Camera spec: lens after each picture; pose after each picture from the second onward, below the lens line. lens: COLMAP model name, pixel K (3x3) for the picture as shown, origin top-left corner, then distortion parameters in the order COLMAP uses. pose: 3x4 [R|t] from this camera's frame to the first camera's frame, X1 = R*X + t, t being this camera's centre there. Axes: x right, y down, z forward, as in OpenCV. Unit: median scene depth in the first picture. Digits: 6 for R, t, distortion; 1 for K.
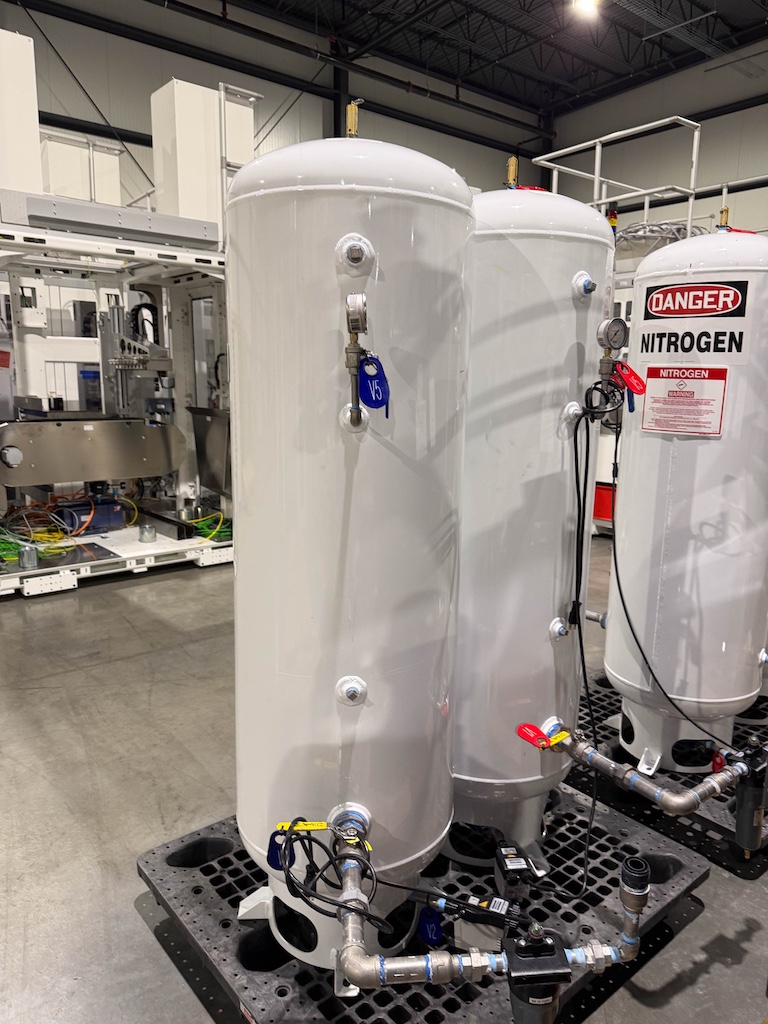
lens RADIAL K [[720.3, 0, 382.1], [0, 720.3, 511.4], [0, 0, 1]] dist [0.021489, -0.027067]
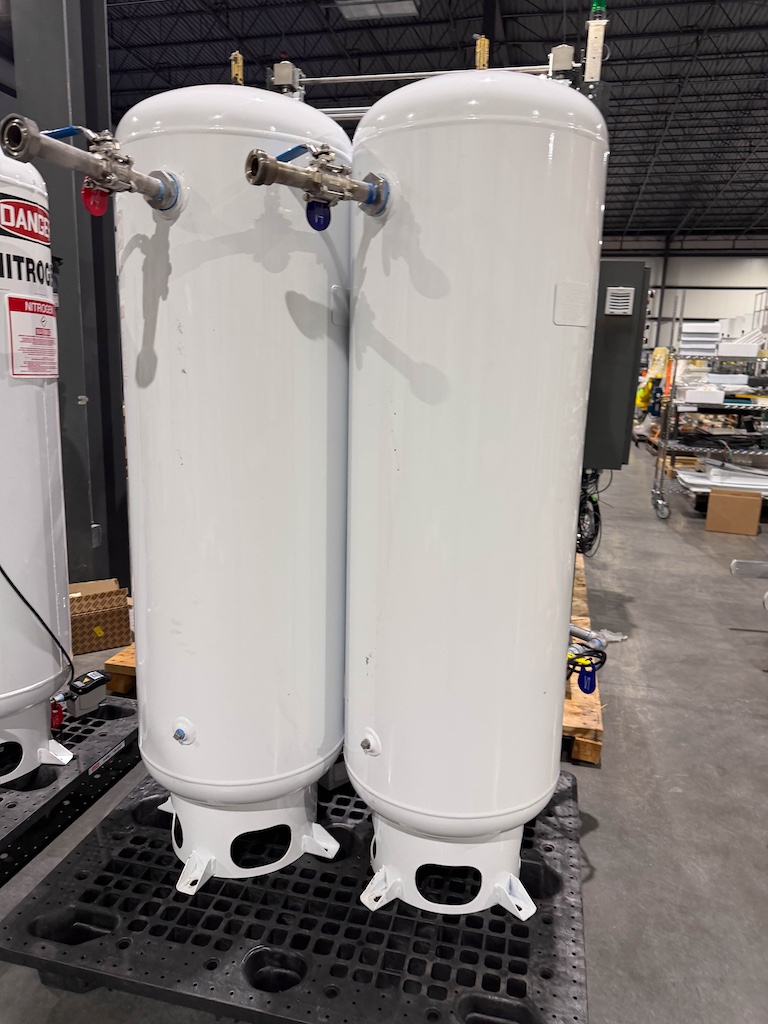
lens RADIAL K [[720.3, 0, 382.8], [0, 720.3, 510.7], [0, 0, 1]] dist [0.021489, -0.027067]
pose [[-0.601108, -0.194811, 0.775060, -0.561259], [0.109478, 0.940617, 0.321331, -0.194826], [-0.791633, 0.278007, -0.544085, 1.209526]]
